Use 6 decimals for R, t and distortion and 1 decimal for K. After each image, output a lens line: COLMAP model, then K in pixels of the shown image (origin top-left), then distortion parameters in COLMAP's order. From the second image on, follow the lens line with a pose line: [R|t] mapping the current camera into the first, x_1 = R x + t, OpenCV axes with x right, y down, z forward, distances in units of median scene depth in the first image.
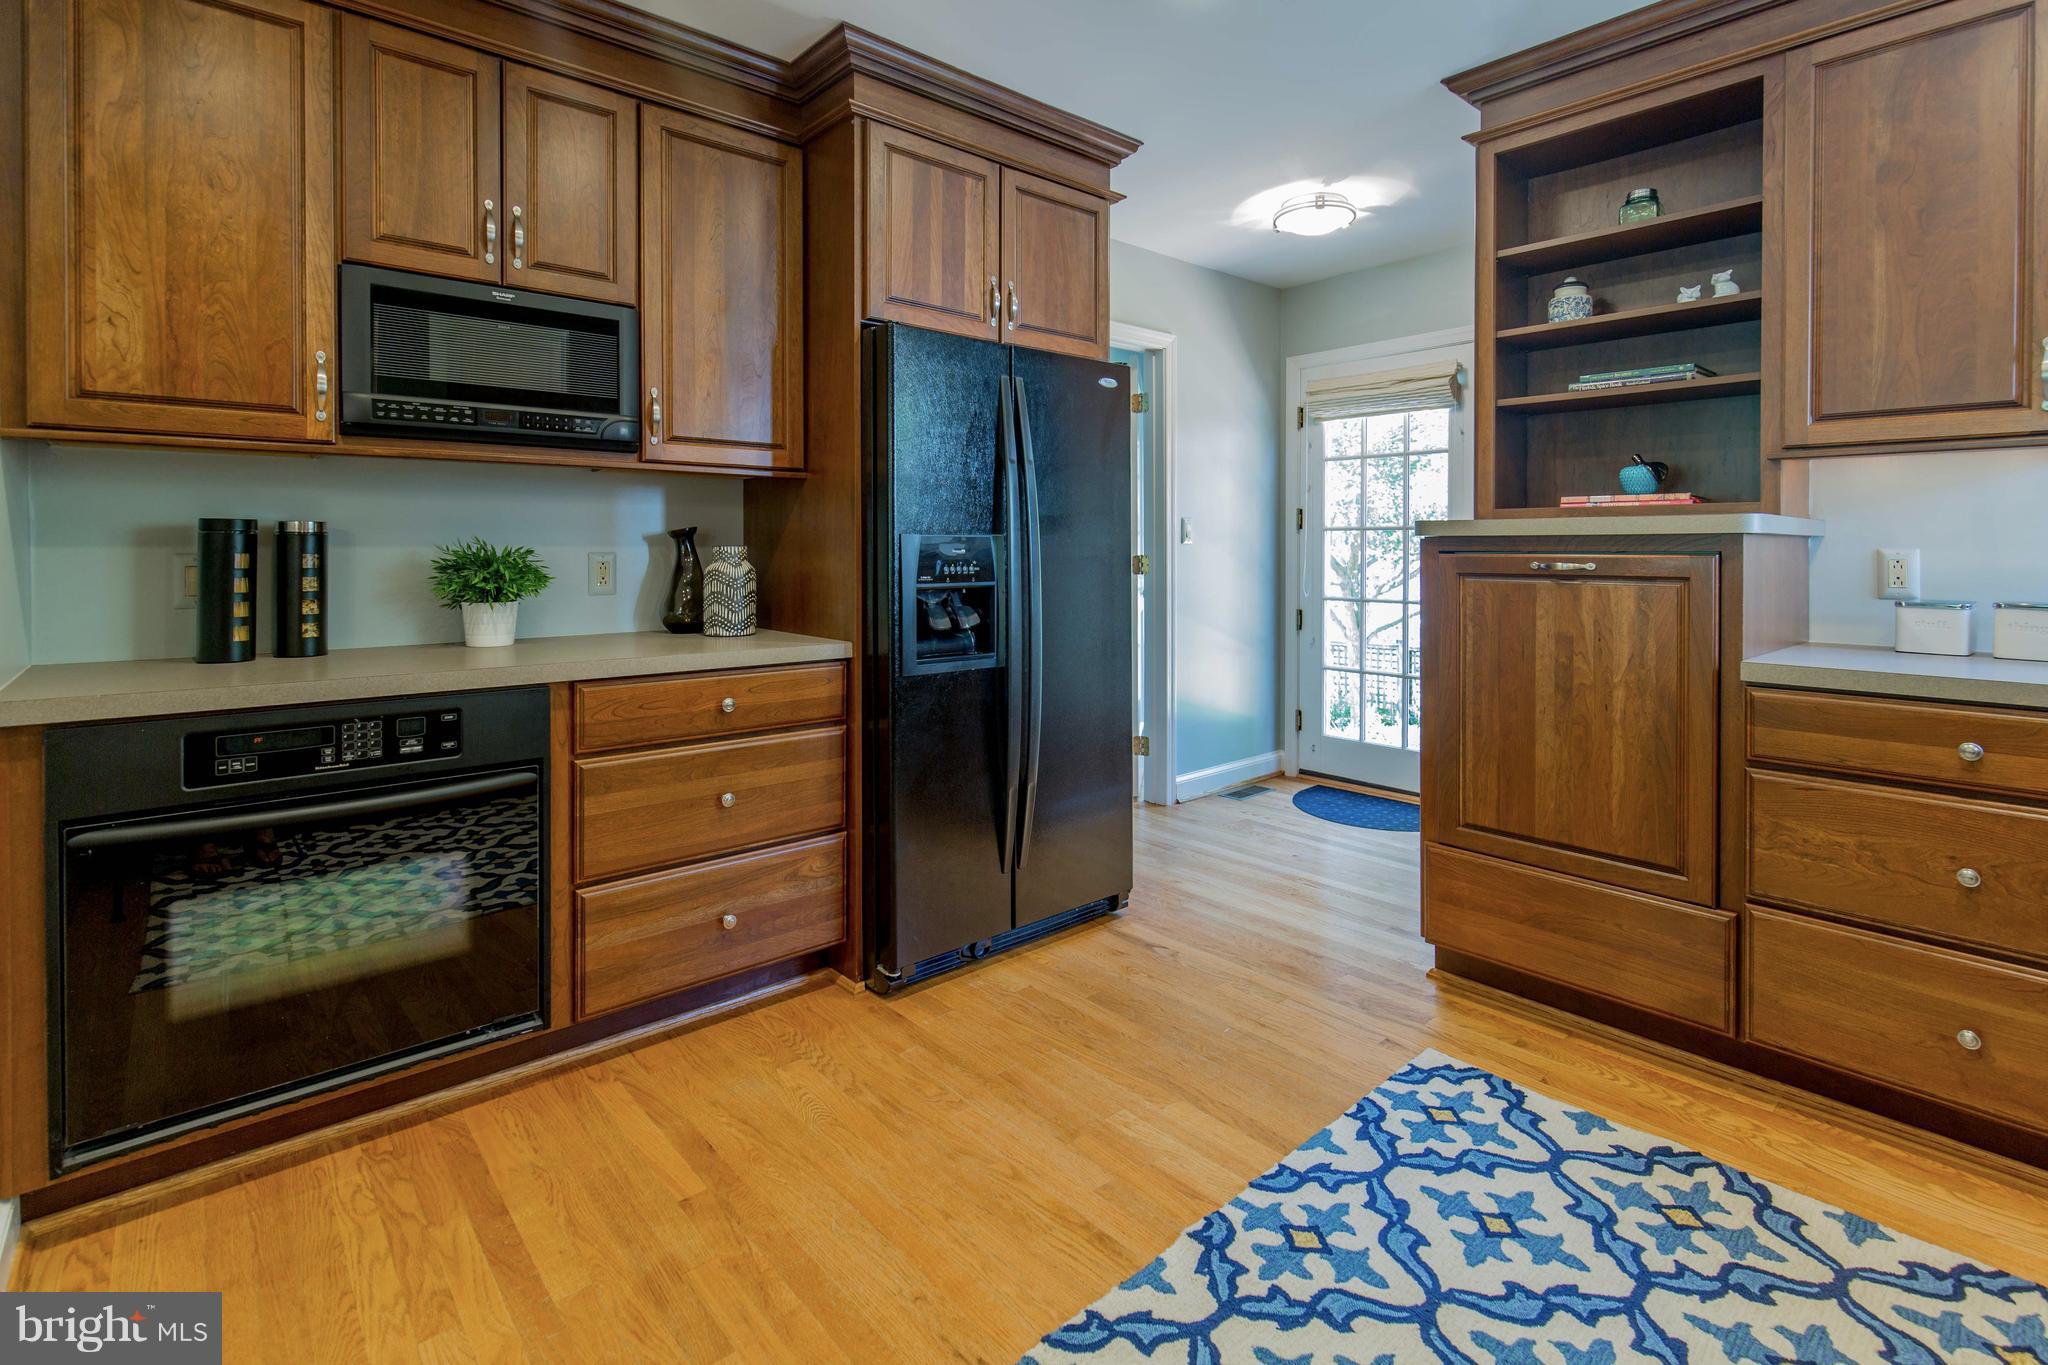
lens RADIAL K [[988.4, 0, 1008.9], [0, 988.4, 552.1], [0, 0, 1]] dist [0.002900, -0.000880]
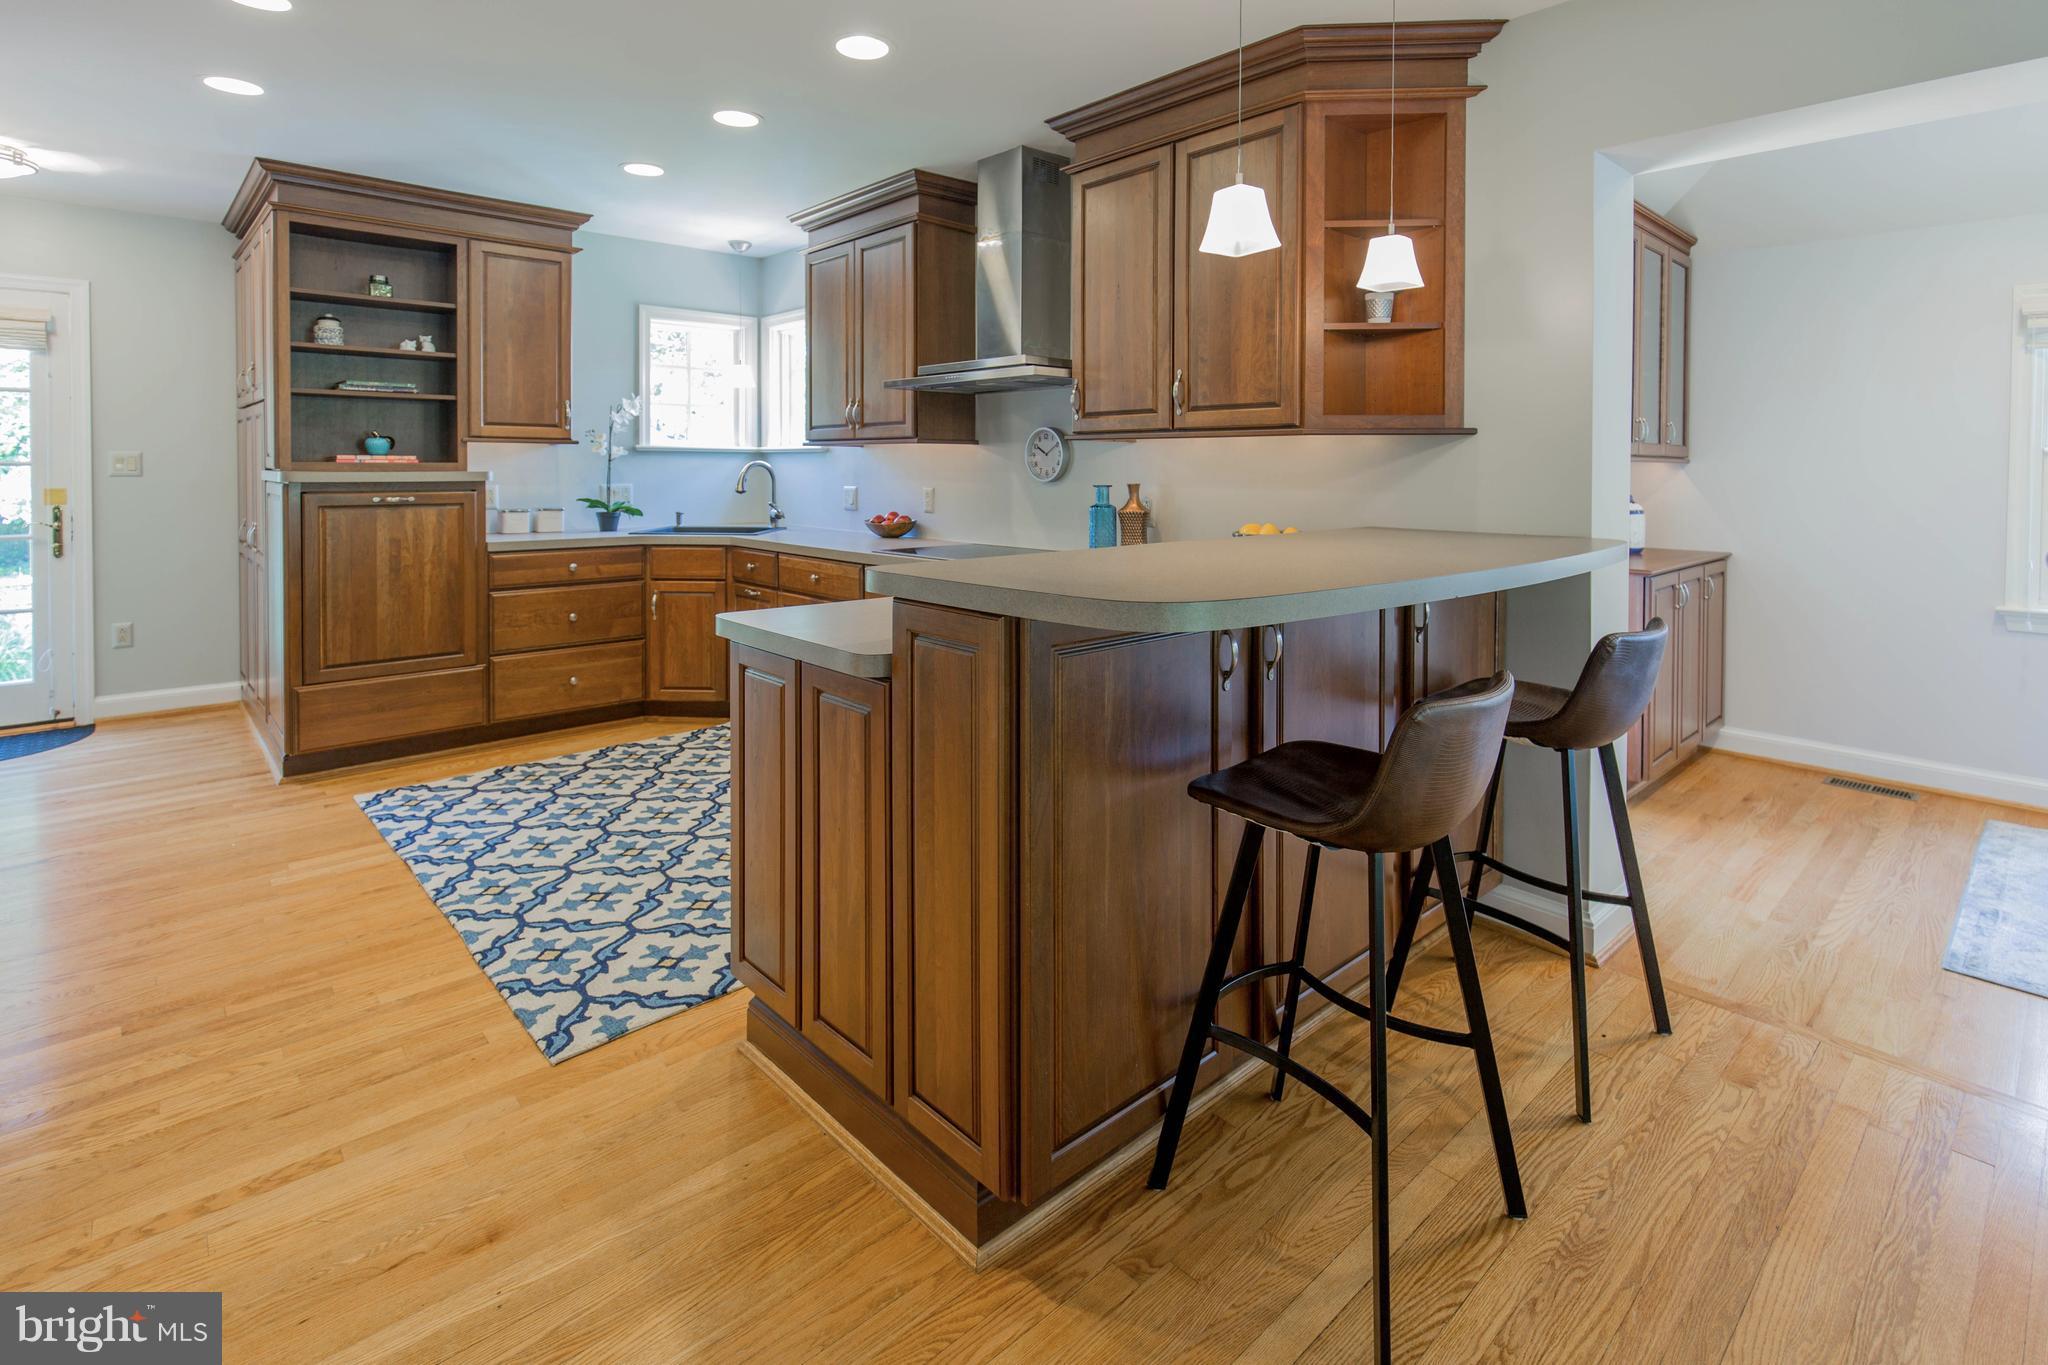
lens RADIAL K [[988.4, 0, 1027.4], [0, 988.4, 483.9], [0, 0, 1]] dist [0.002900, -0.000880]
pose [[-0.028893, -0.021652, 0.999348, -1.187854], [-0.000721, 0.999766, 0.021640, -0.051068], [-0.999582, -0.000095, -0.028902, -0.067459]]
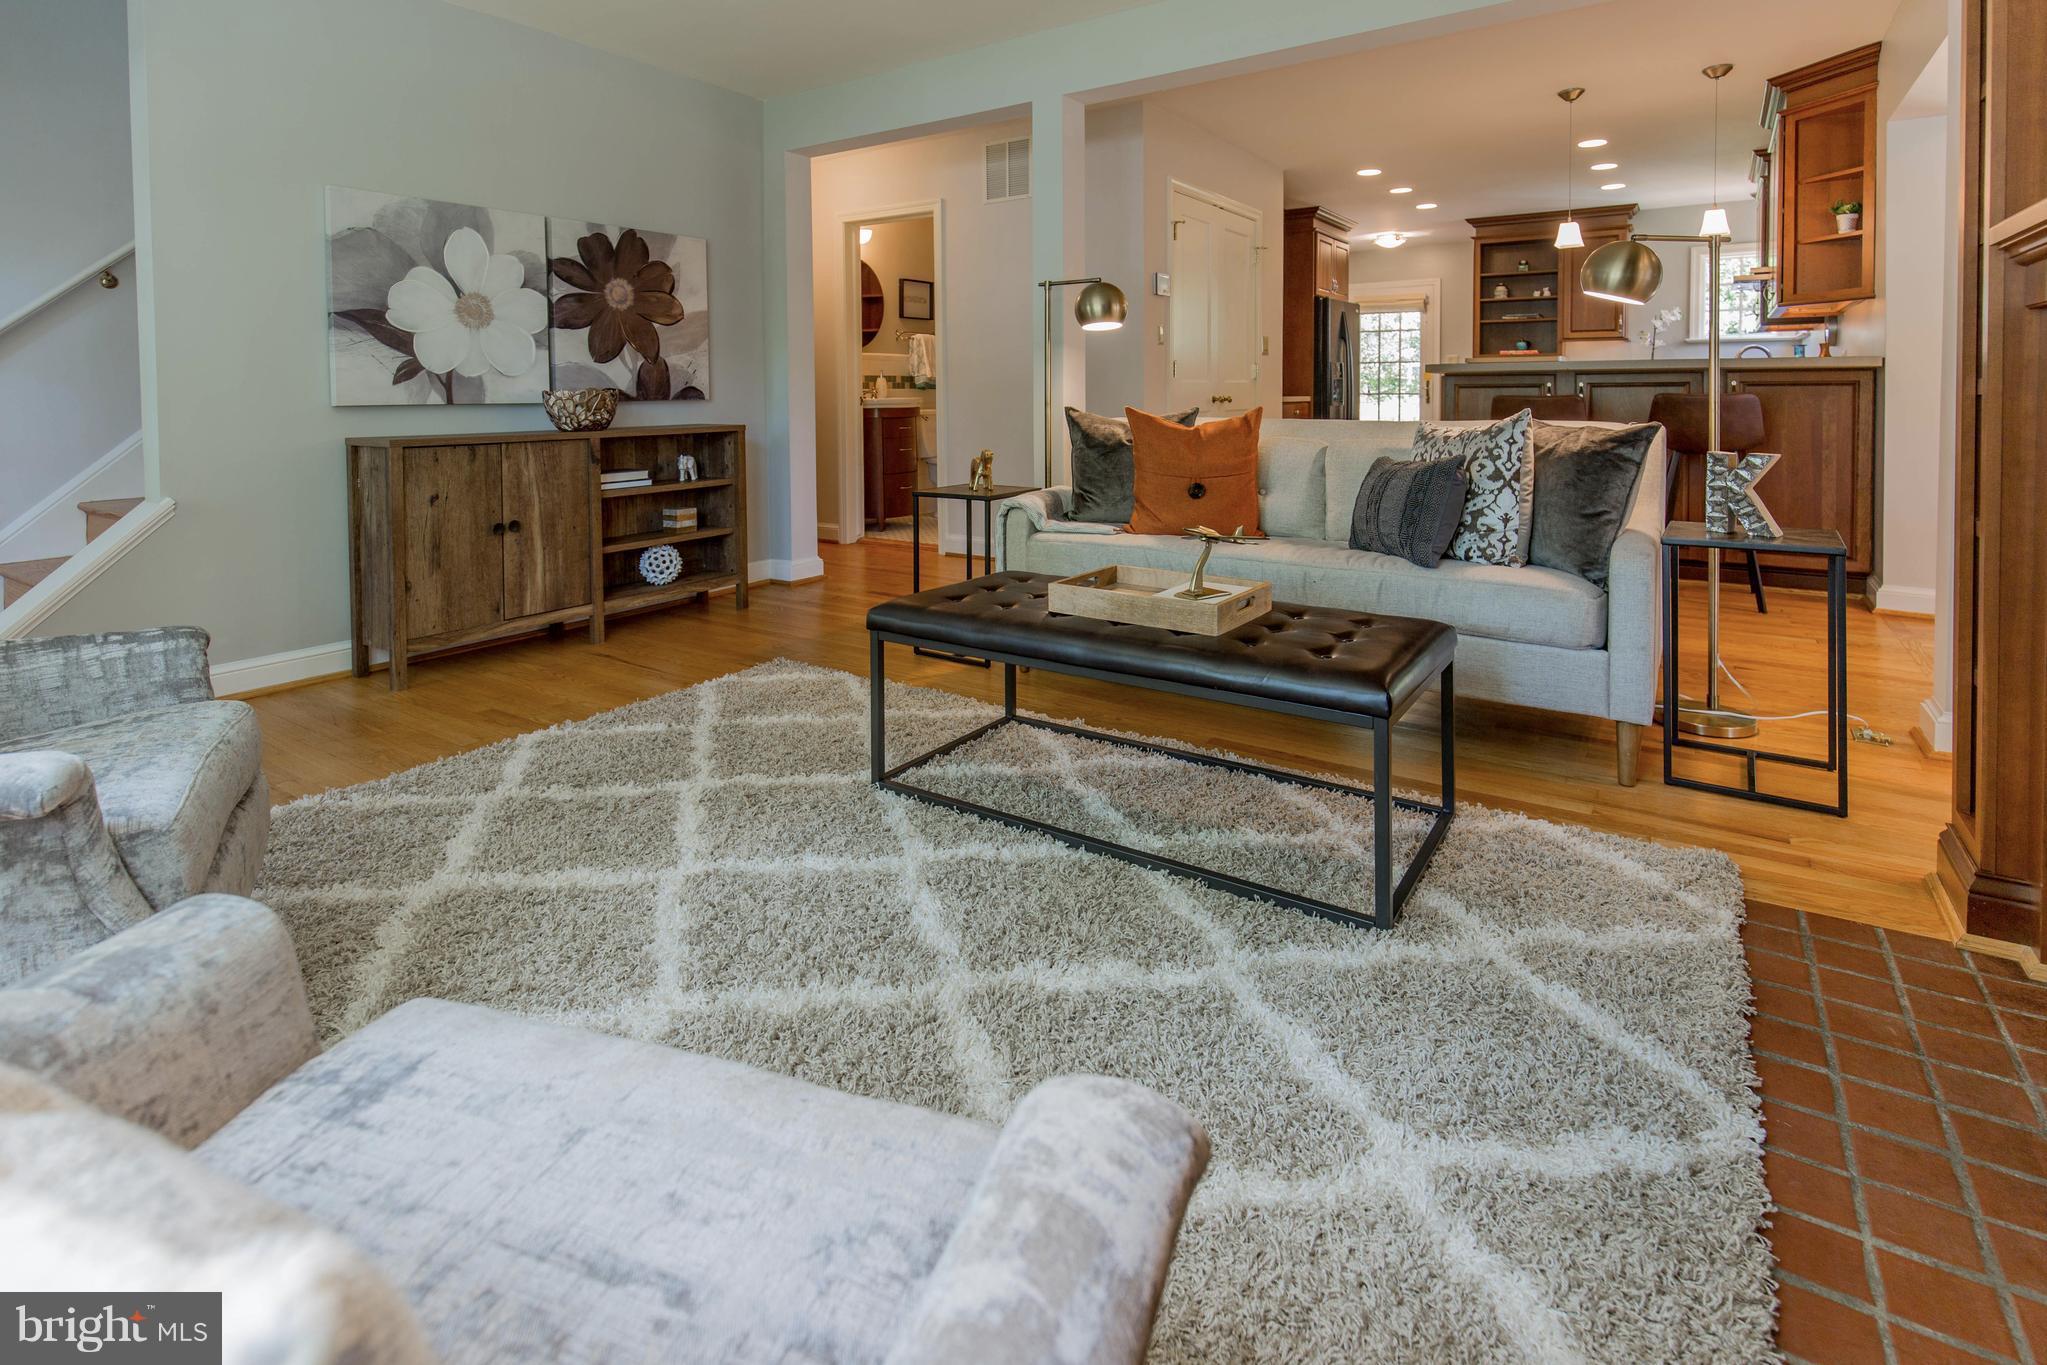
lens RADIAL K [[987.9, 0, 995.6], [0, 987.9, 416.9], [0, 0, 1]] dist [0.002900, -0.000880]
pose [[0.973071, -0.013141, 0.230130, -2.063073], [0.007848, 0.999684, 0.023902, 0.079944], [-0.230371, -0.021452, 0.972866, -2.044323]]
